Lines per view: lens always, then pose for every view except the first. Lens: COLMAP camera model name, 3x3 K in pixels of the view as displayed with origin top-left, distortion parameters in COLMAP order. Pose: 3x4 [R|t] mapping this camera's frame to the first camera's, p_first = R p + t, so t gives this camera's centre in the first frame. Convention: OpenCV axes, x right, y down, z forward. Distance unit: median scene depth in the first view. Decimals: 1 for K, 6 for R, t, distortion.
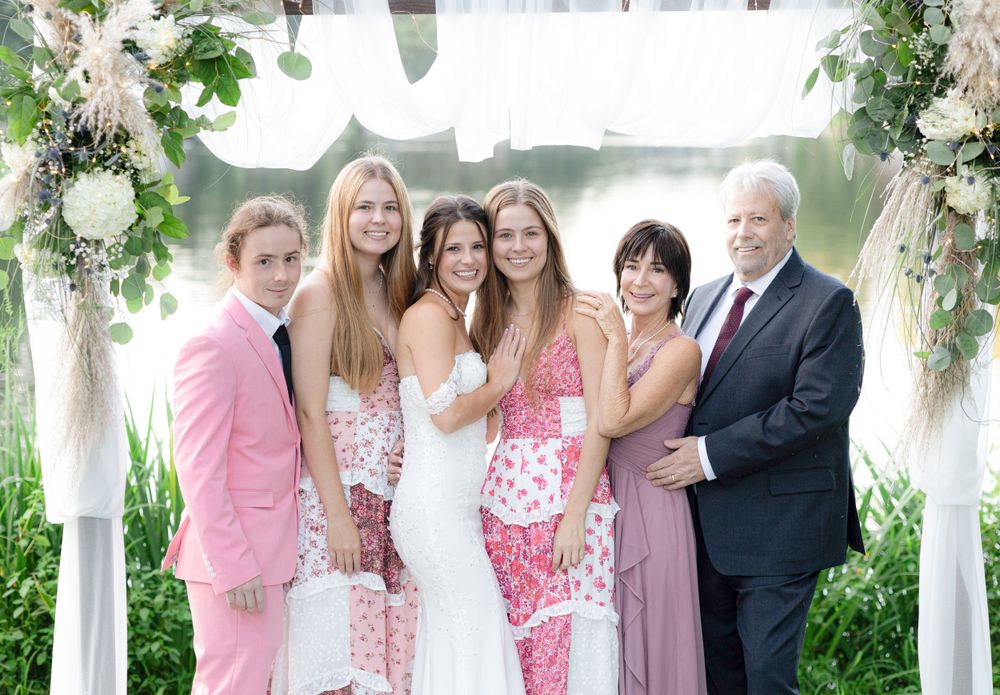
lens RADIAL K [[2554.6, 0, 483.6], [0, 2554.6, 378.1], [0, 0, 1]] dist [0.067207, 0.000000]
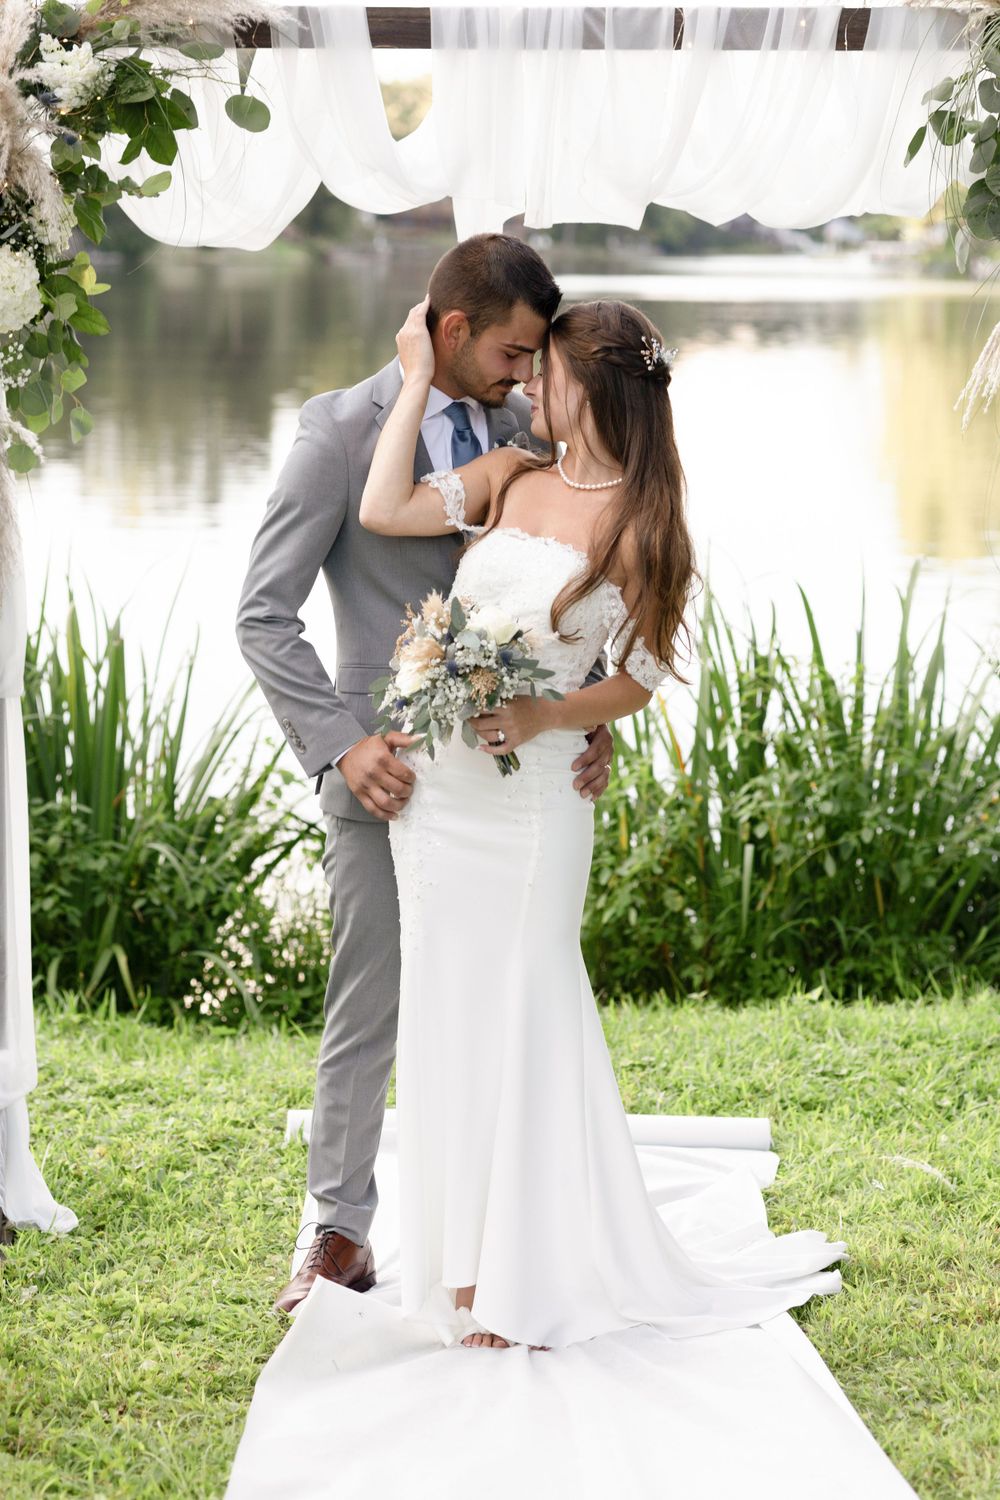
lens RADIAL K [[3592.4, 0, 532.6], [0, 3592.4, 734.3], [0, 0, 1]] dist [0.066940, 0.000000]
pose [[0.999844, 0.013623, 0.011203, 0.002494], [-0.014022, 0.999243, 0.036285, 0.024364], [-0.010700, -0.036437, 0.999279, -0.093123]]
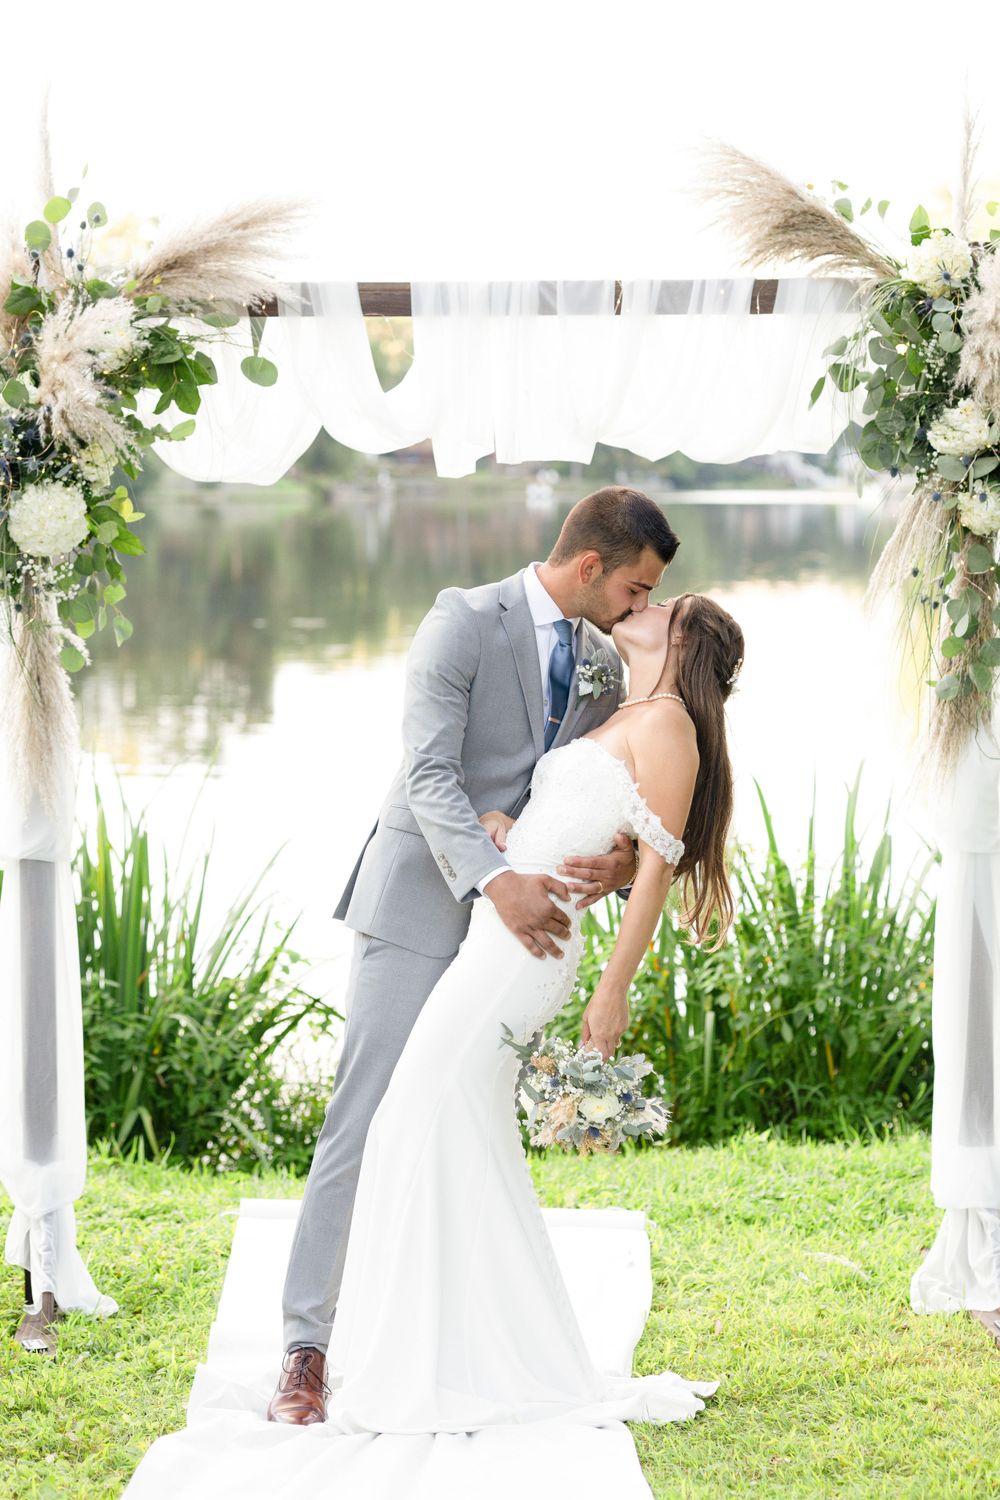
lens RADIAL K [[3592.4, 0, 499.9], [0, 3592.4, 749.5], [0, 0, 1]] dist [0.066940, 0.000000]
pose [[0.999986, 0.005372, 0.000050, 0.013951], [-0.005369, 0.999699, -0.023956, 0.045386], [-0.000179, 0.023955, 0.999713, -0.297512]]
